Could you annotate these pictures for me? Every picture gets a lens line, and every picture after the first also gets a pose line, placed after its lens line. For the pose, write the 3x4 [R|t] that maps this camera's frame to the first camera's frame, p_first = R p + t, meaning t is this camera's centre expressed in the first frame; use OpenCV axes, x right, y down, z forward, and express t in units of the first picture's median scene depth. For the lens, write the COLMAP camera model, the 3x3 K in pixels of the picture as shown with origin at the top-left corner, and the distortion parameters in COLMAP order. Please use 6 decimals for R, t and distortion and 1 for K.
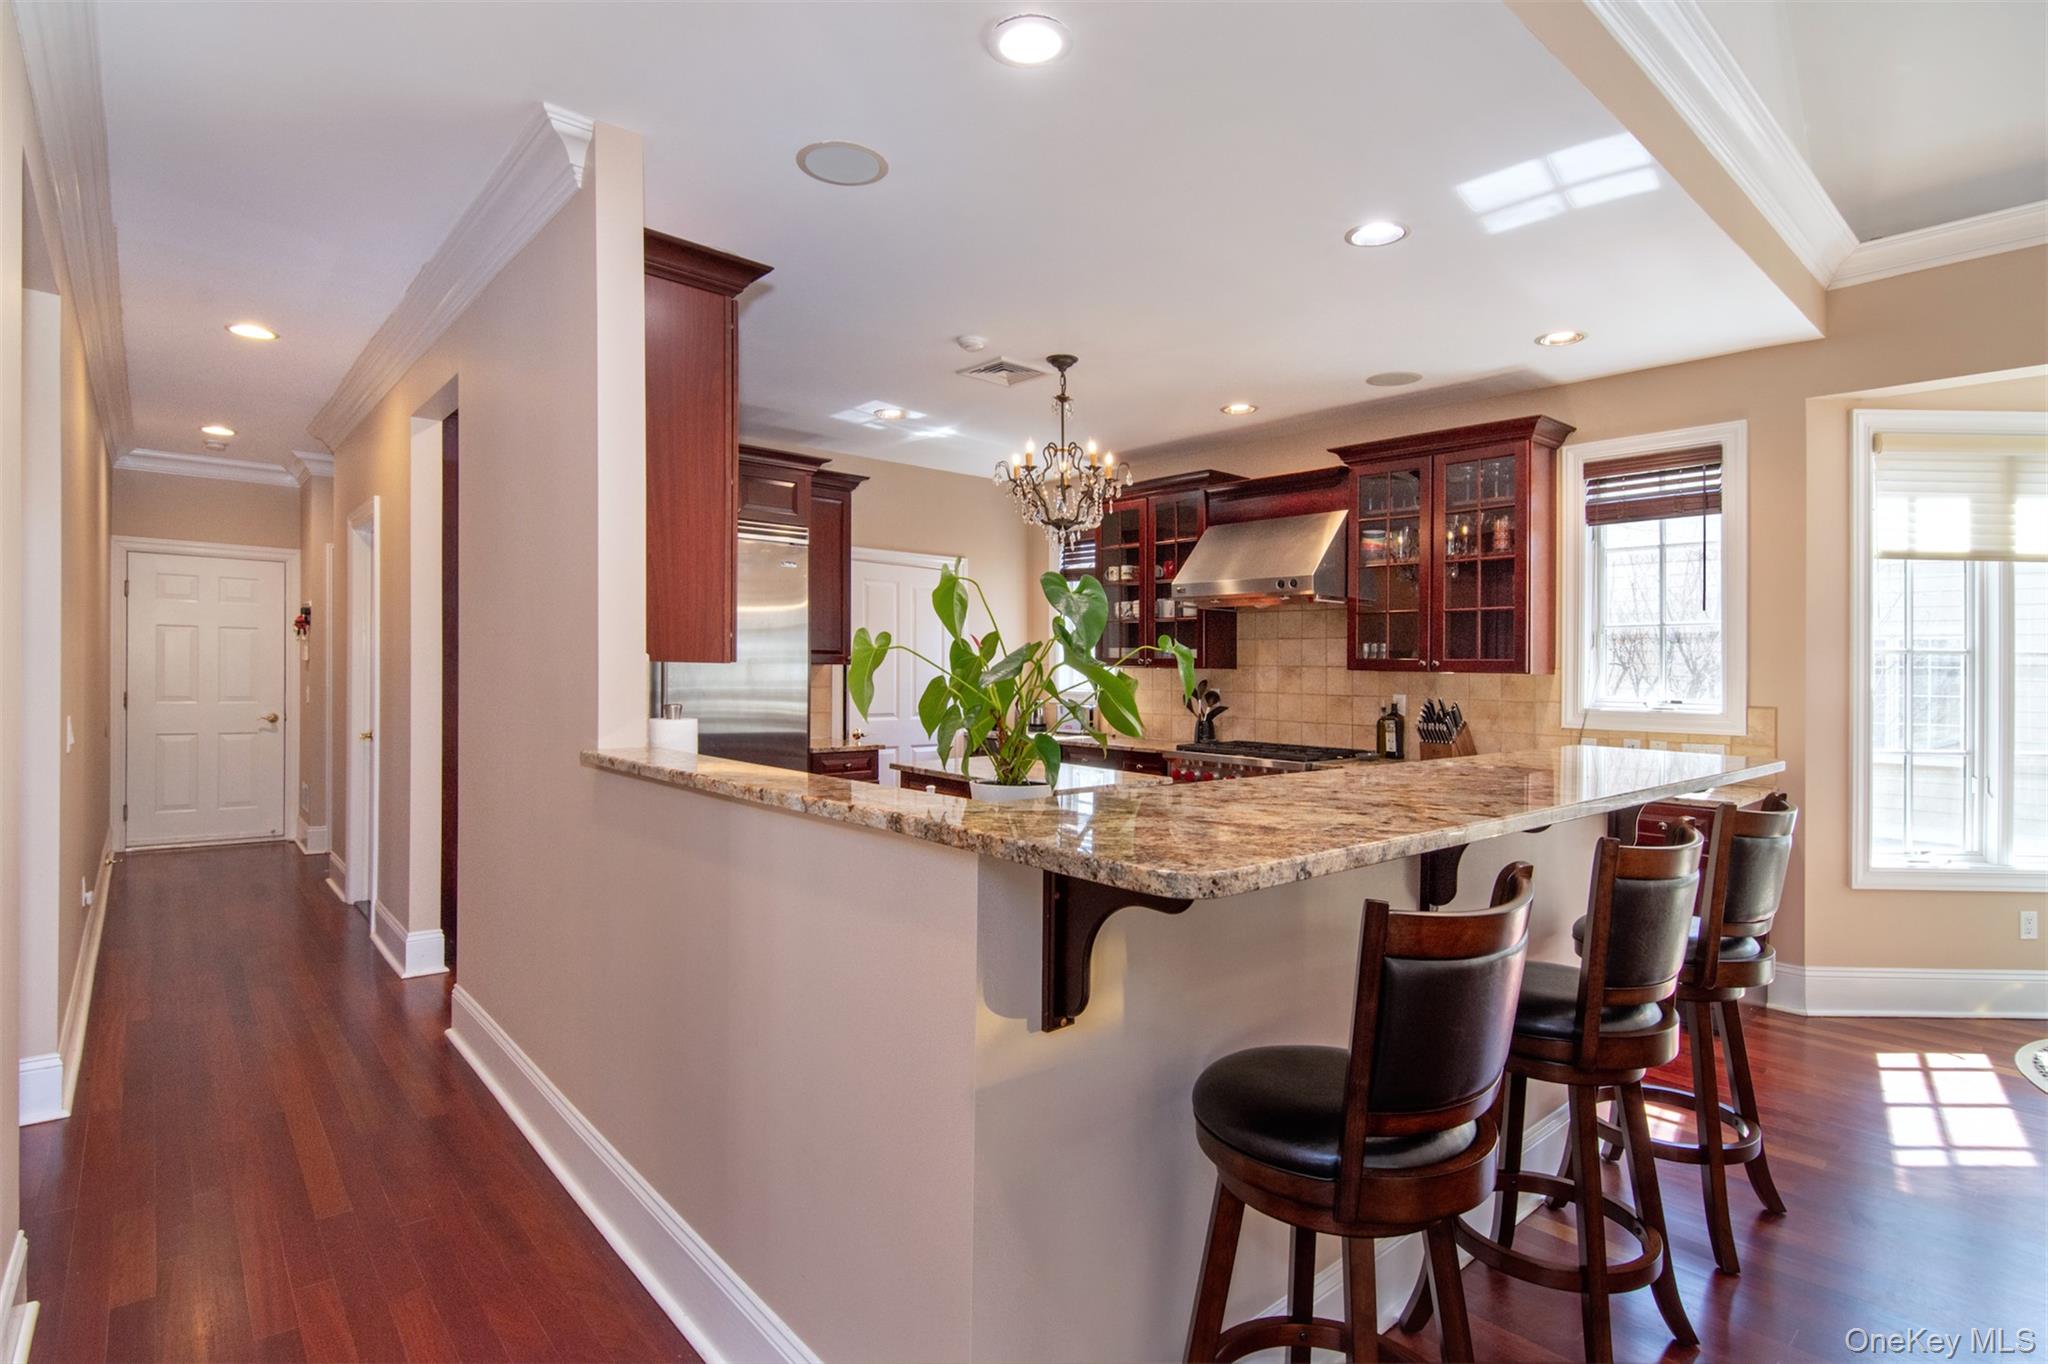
lens RADIAL K [[1009.3, 0, 1018.6], [0, 1009.3, 670.6], [0, 0, 1]] dist [-0.000501, -0.000138]
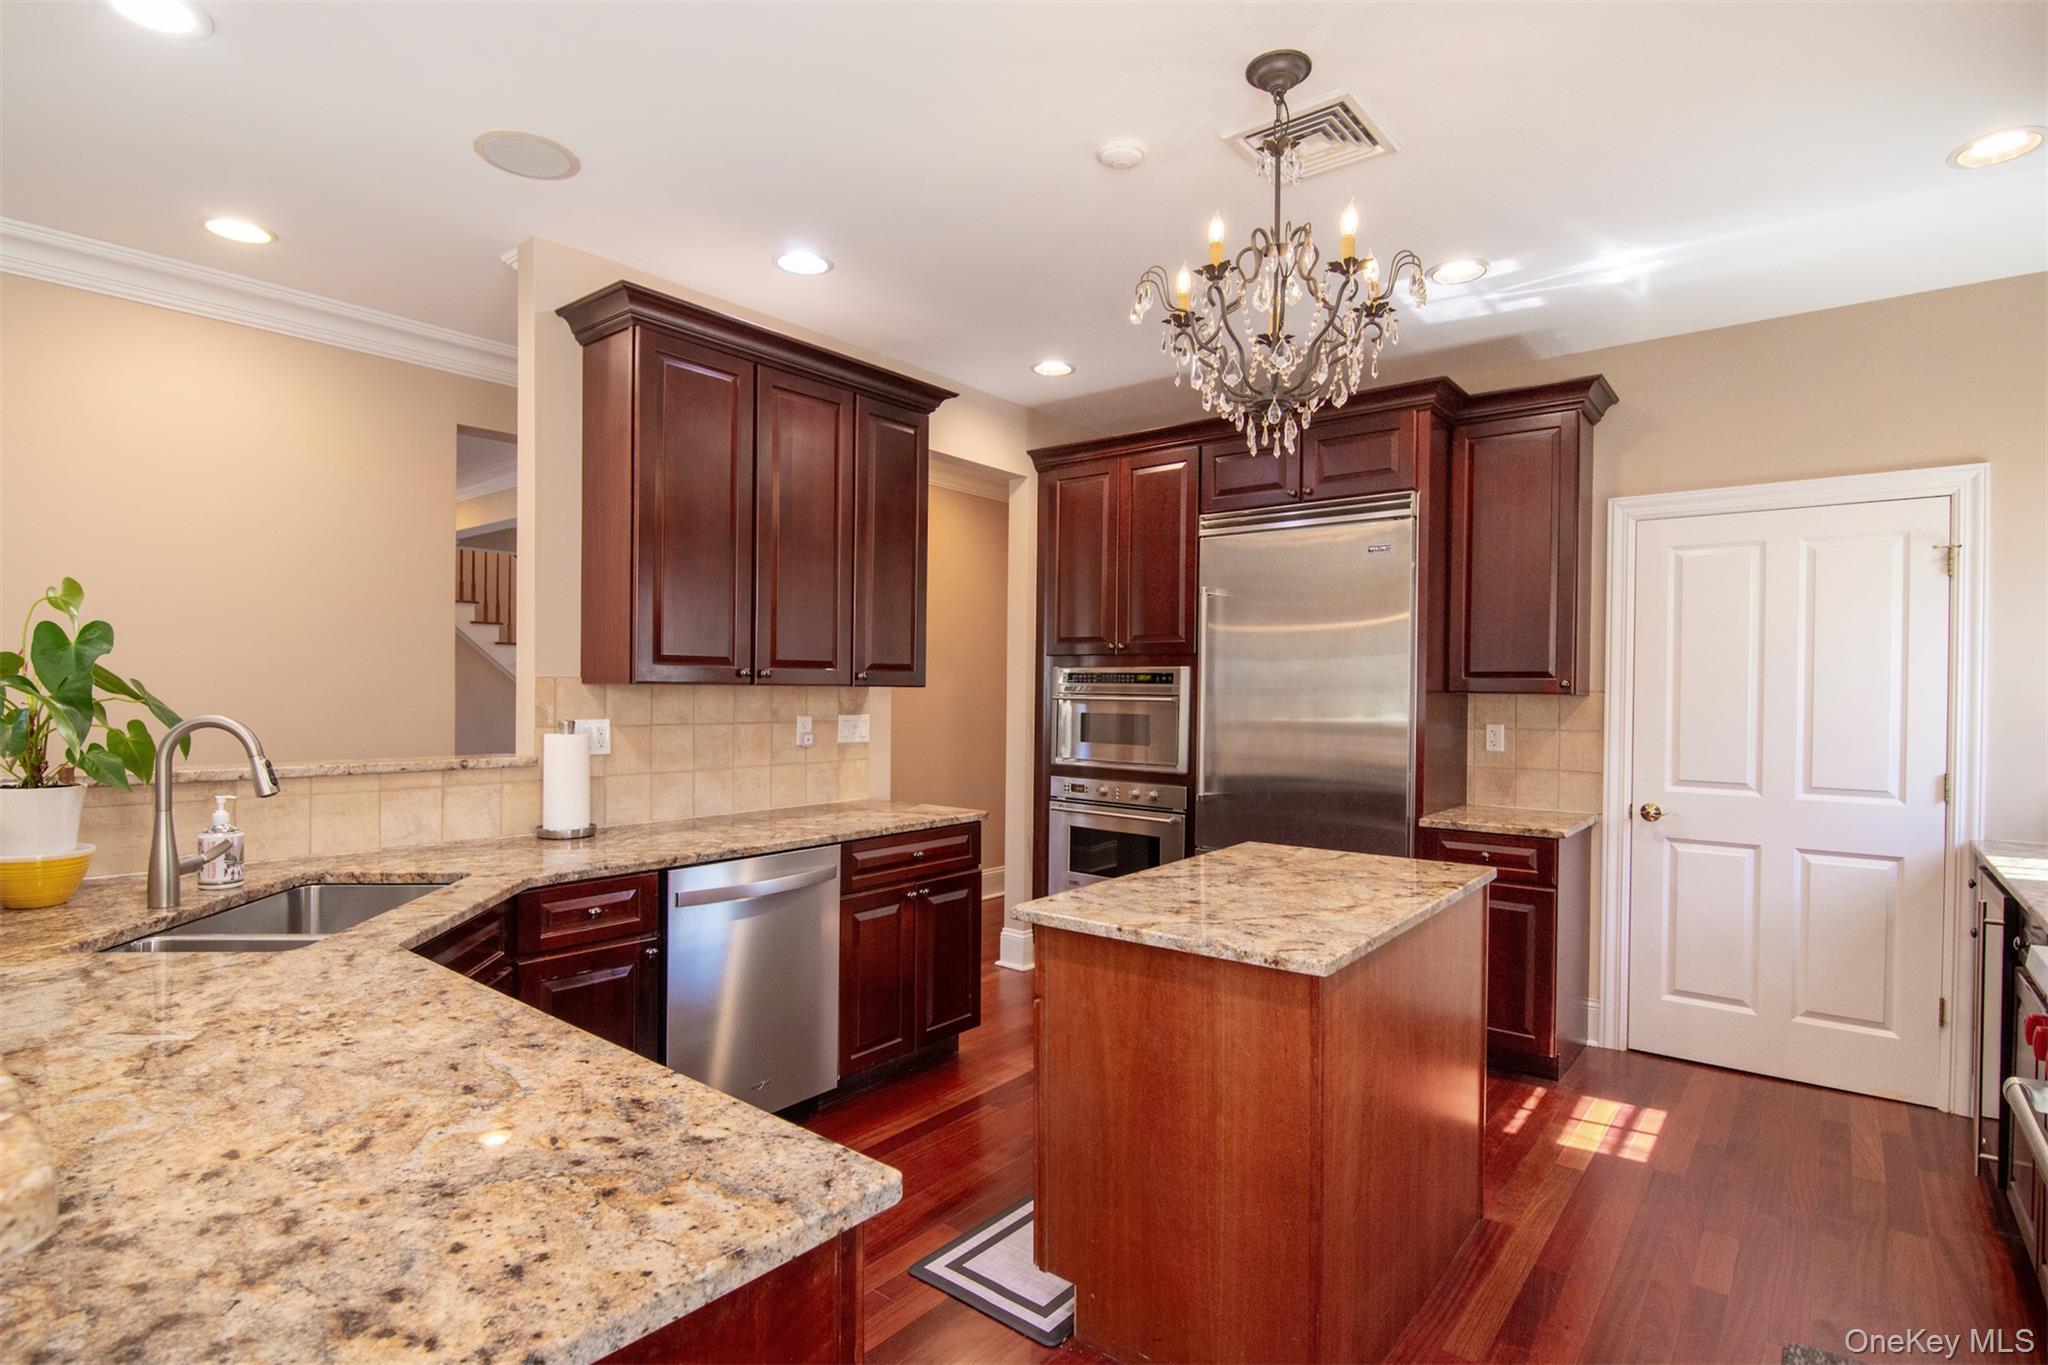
lens RADIAL K [[963.6, 0, 1025.3], [0, 963.6, 731.3], [0, 0, 1]] dist [-0.000569, -0.000028]
pose [[0.193863, 0.008188, -0.980994, 0.403848], [0.001290, 0.999962, 0.008601, 0.007022], [0.981028, -0.002933, 0.193845, 0.668118]]
